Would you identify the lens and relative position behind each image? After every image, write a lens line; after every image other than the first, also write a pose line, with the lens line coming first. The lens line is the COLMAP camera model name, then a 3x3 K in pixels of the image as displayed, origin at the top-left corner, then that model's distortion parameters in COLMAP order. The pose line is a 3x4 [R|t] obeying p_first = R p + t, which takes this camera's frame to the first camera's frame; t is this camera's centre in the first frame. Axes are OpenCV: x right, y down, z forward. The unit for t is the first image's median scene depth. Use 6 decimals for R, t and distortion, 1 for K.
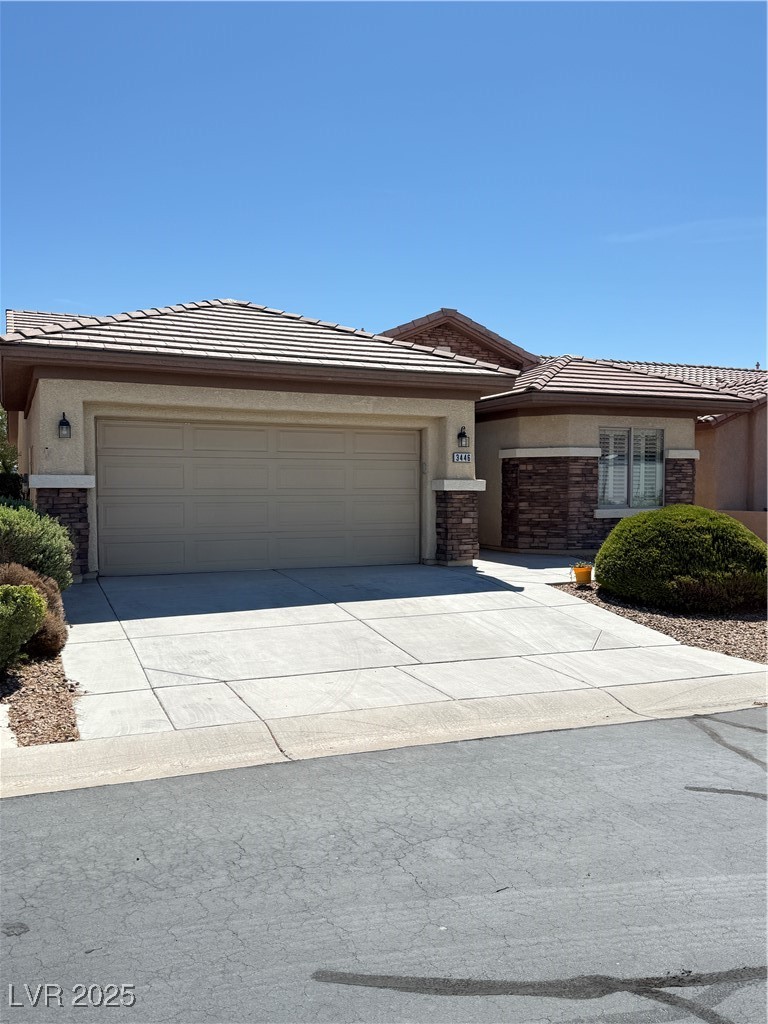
lens RADIAL K [[853.0, 0, 384.0], [0, 853.0, 512.0], [0, 0, 1]] dist [0.109389, -0.001264]
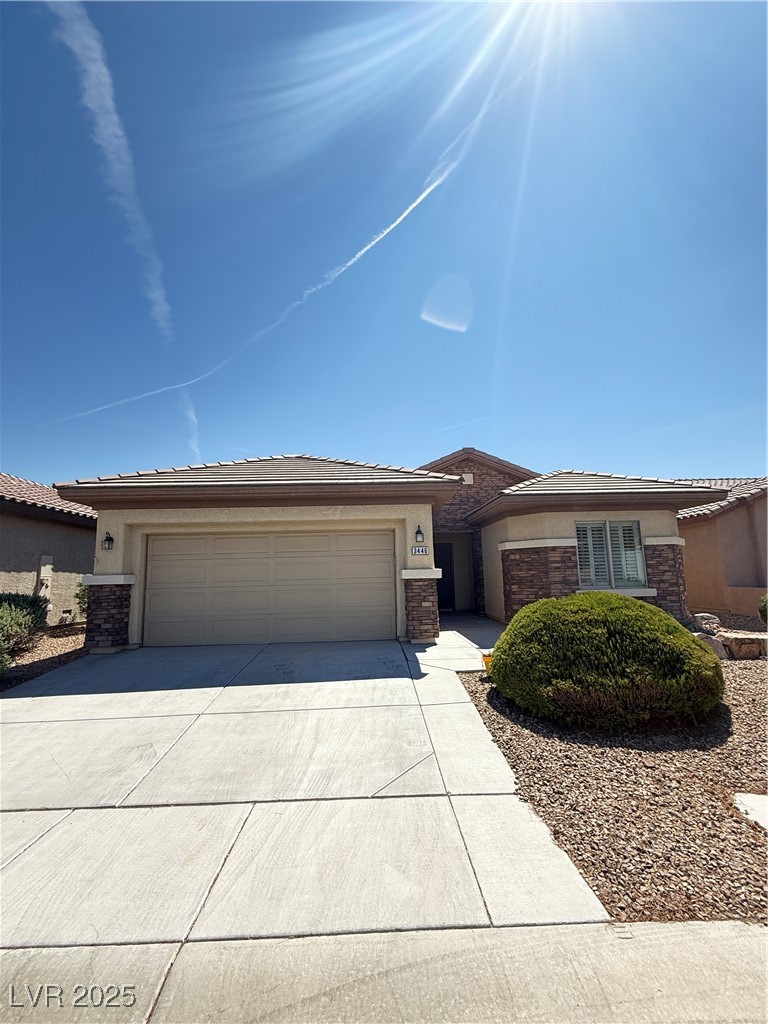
lens RADIAL K [[438.6, 0, 384.0], [0, 438.6, 512.0], [0, 0, 1]] dist [0.012097, -0.000127]
pose [[0.930428, -0.075004, -0.358717, 0.270529], [0.014692, 0.985680, -0.167987, -0.014263], [0.366180, 0.151029, 0.918206, 0.400828]]
